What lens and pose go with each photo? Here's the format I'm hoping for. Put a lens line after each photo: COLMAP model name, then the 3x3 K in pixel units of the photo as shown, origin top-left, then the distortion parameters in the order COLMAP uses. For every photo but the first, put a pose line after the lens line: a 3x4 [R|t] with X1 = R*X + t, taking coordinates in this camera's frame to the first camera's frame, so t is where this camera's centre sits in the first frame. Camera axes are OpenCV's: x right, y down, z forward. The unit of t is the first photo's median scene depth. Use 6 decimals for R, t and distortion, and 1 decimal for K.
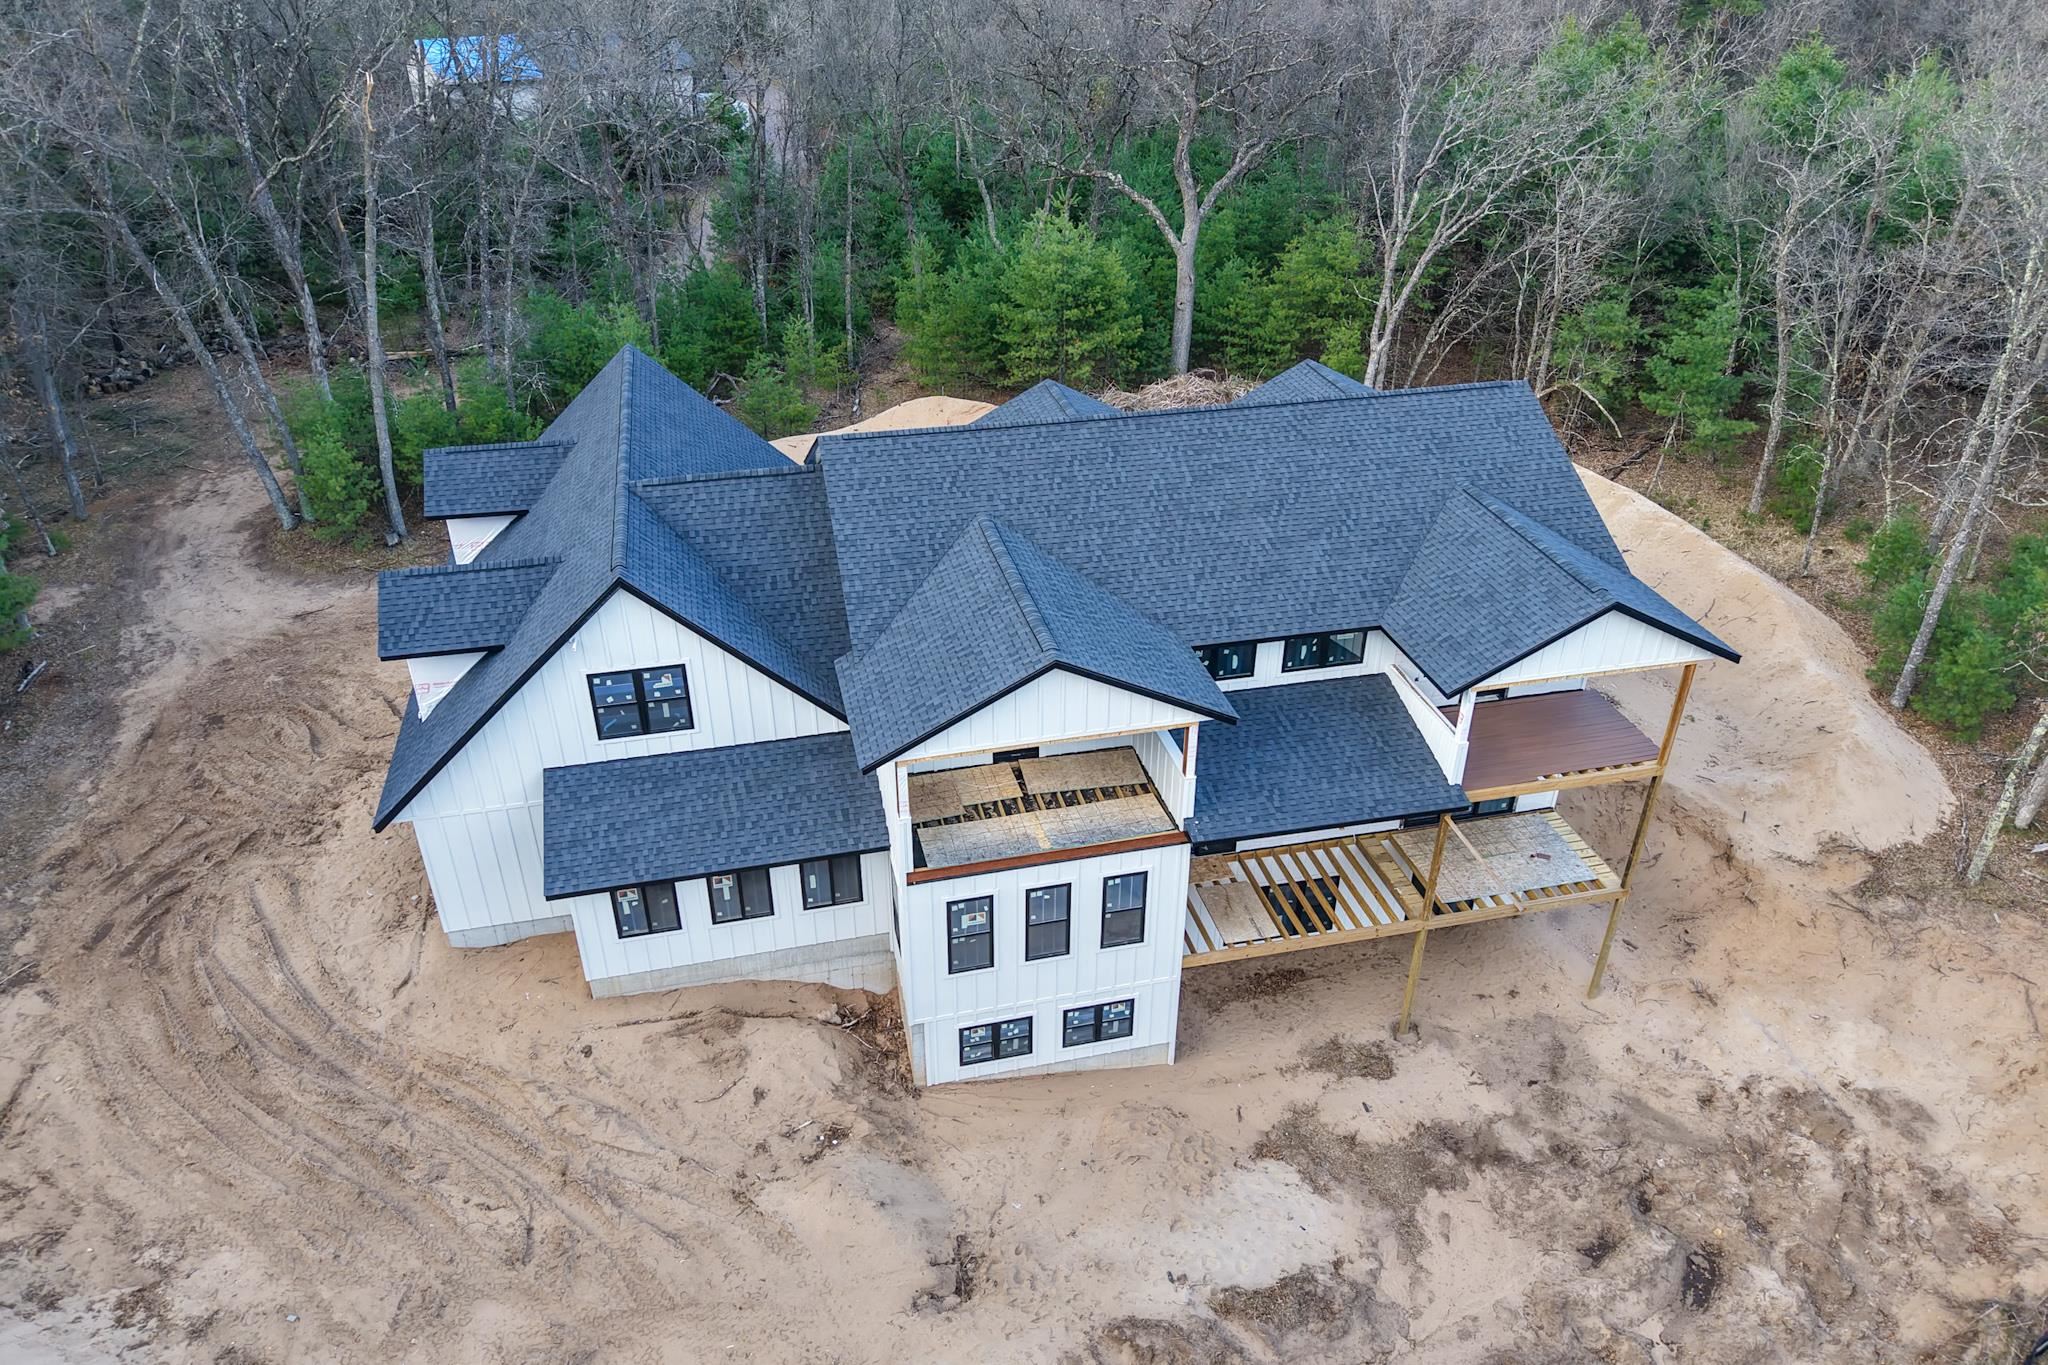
lens RADIAL K [[1366.6, 0, 1030.3], [0, 1366.6, 681.9], [0, 0, 1]] dist [0.042839, -0.045628]
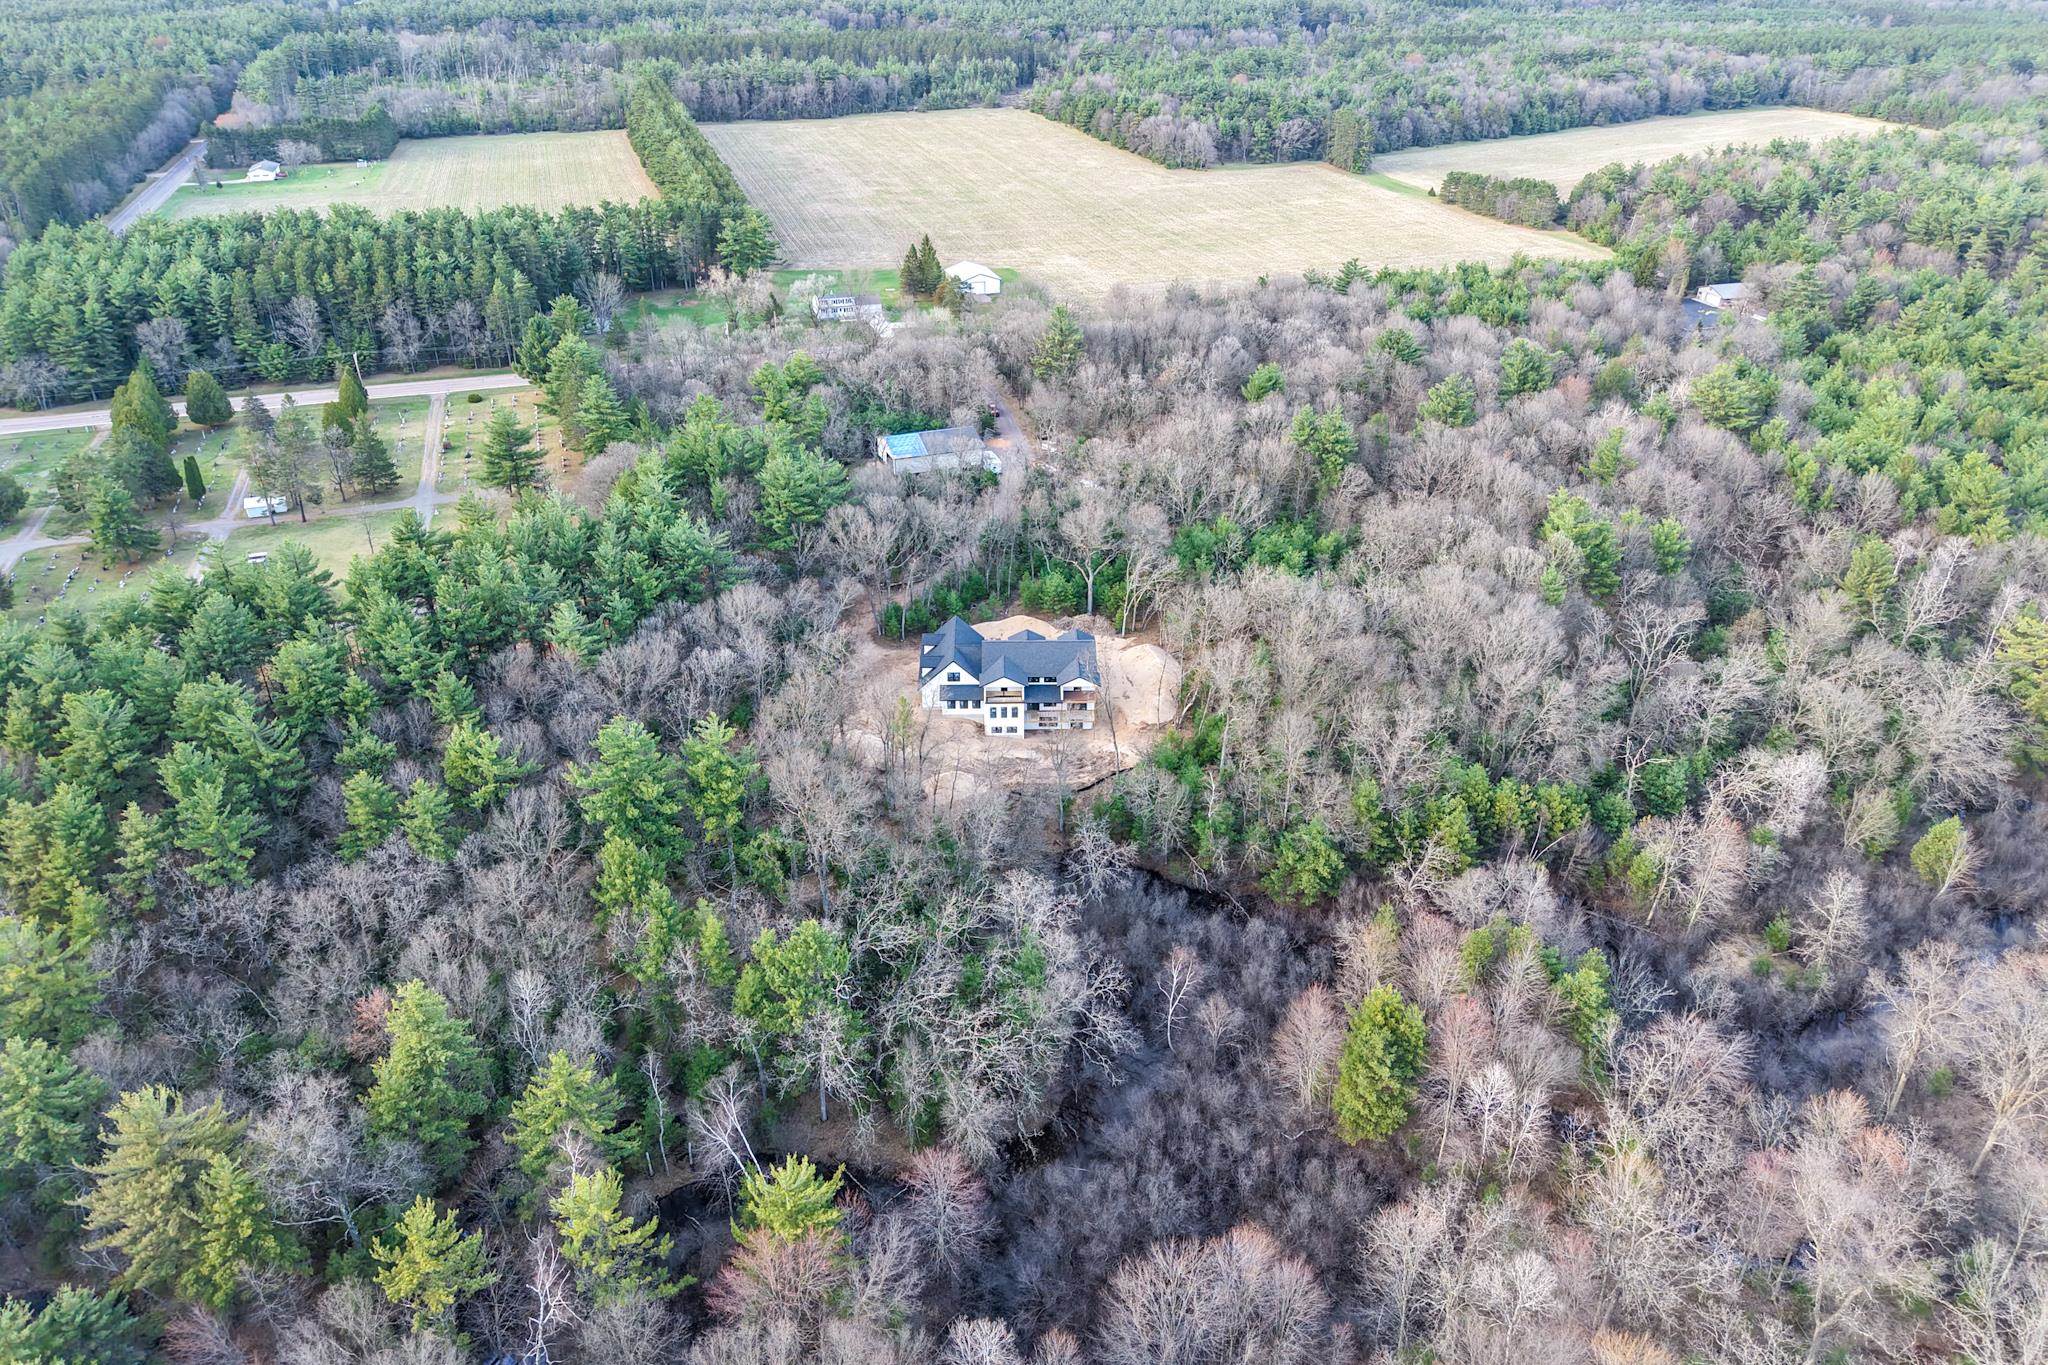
lens RADIAL K [[1366.6, 0, 1030.3], [0, 1366.6, 681.9], [0, 0, 1]] dist [0.042839, -0.045628]
pose [[0.978356, 0.103203, -0.179356, 1.394105], [-0.107600, 0.994082, -0.014935, 0.103014], [0.176753, 0.033910, 0.983671, -5.964220]]
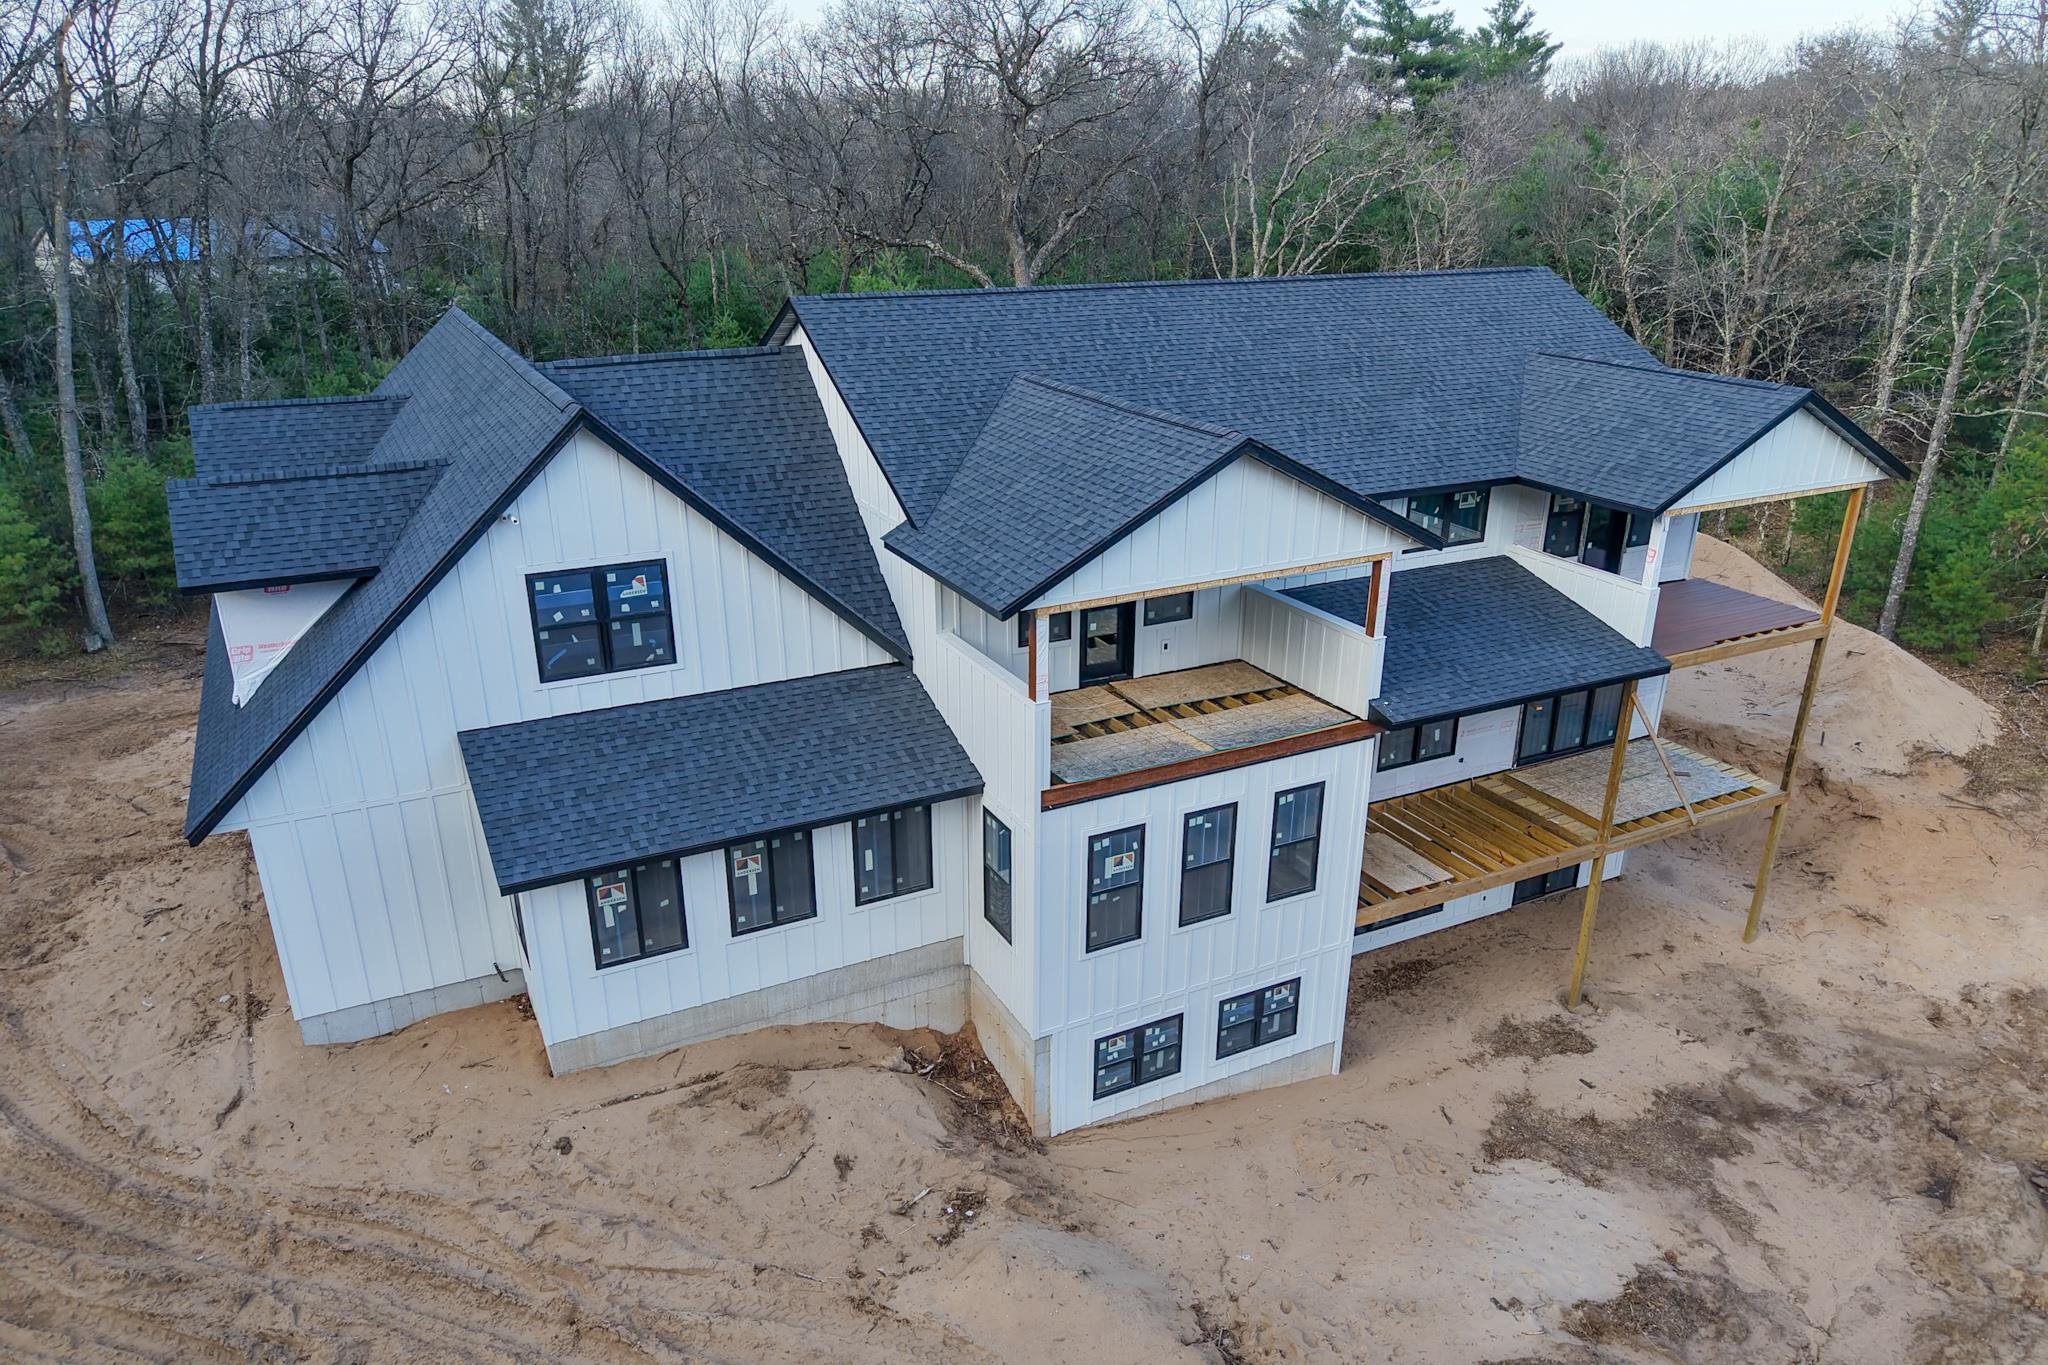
lens RADIAL K [[1366.6, 0, 1028.1], [0, 1366.6, 739.5], [0, 0, 1]] dist [0.032949, -0.031303]
pose [[0.971238, -0.094286, 0.218648, -0.225779], [0.124995, 0.983452, -0.131144, 0.186359], [-0.202665, 0.154702, 0.966951, 0.287779]]
